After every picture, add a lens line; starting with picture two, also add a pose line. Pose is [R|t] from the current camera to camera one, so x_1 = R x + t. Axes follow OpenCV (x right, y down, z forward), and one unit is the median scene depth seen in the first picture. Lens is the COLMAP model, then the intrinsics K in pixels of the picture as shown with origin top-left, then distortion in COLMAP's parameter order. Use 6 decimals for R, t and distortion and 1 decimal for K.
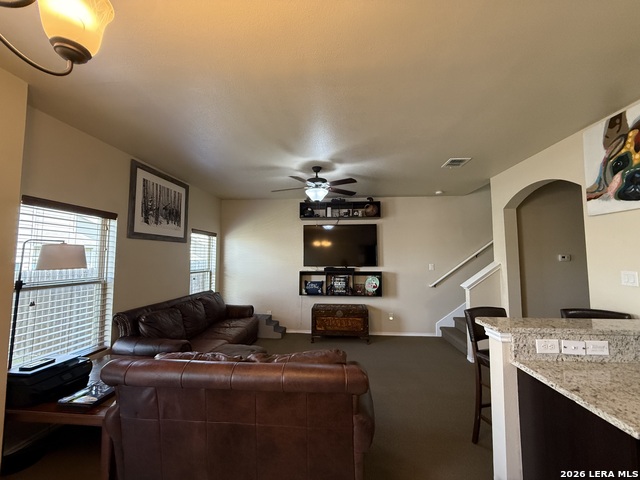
lens RADIAL K [[254.2, 0, 318.7], [0, 254.2, 240.3], [0, 0, 1]] dist [0.002286, 0.000162]
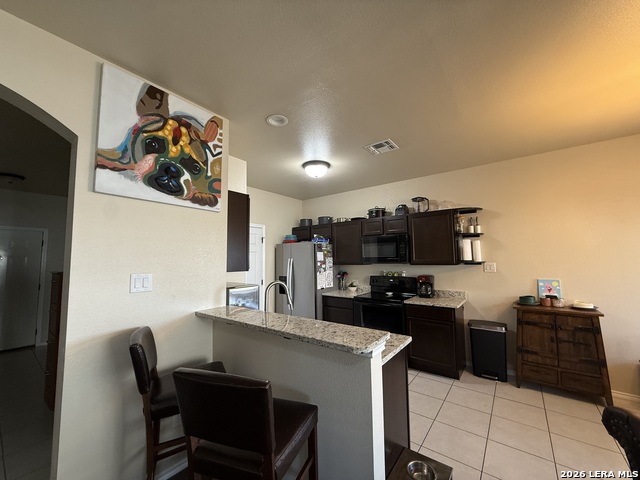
lens RADIAL K [[254.2, 0, 320.4], [0, 254.2, 241.5], [0, 0, 1]] dist [0.002286, 0.000162]
pose [[-0.836012, 0.056720, 0.545772, 0.194028], [-0.021372, 0.990522, -0.135679, 0.077259], [-0.548295, -0.125094, -0.826876, 0.908822]]
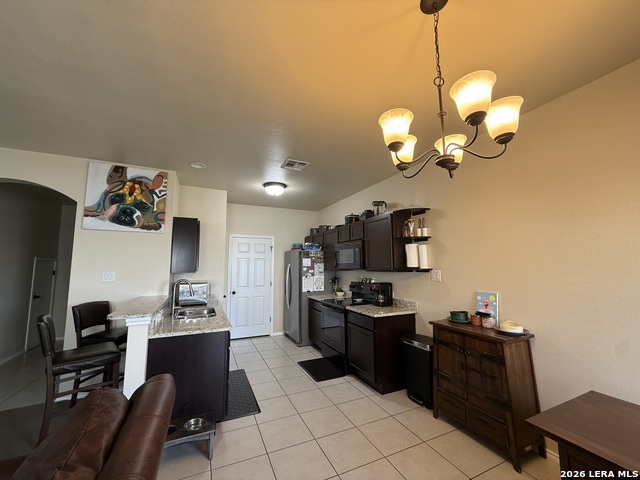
lens RADIAL K [[254.2, 0, 316.8], [0, 254.2, 241.7], [0, 0, 1]] dist [0.002286, 0.000162]
pose [[-0.481894, 0.092378, 0.871346, -0.424787], [-0.057421, 0.988960, -0.136604, 0.053823], [-0.874346, -0.115862, -0.471270, 0.440962]]
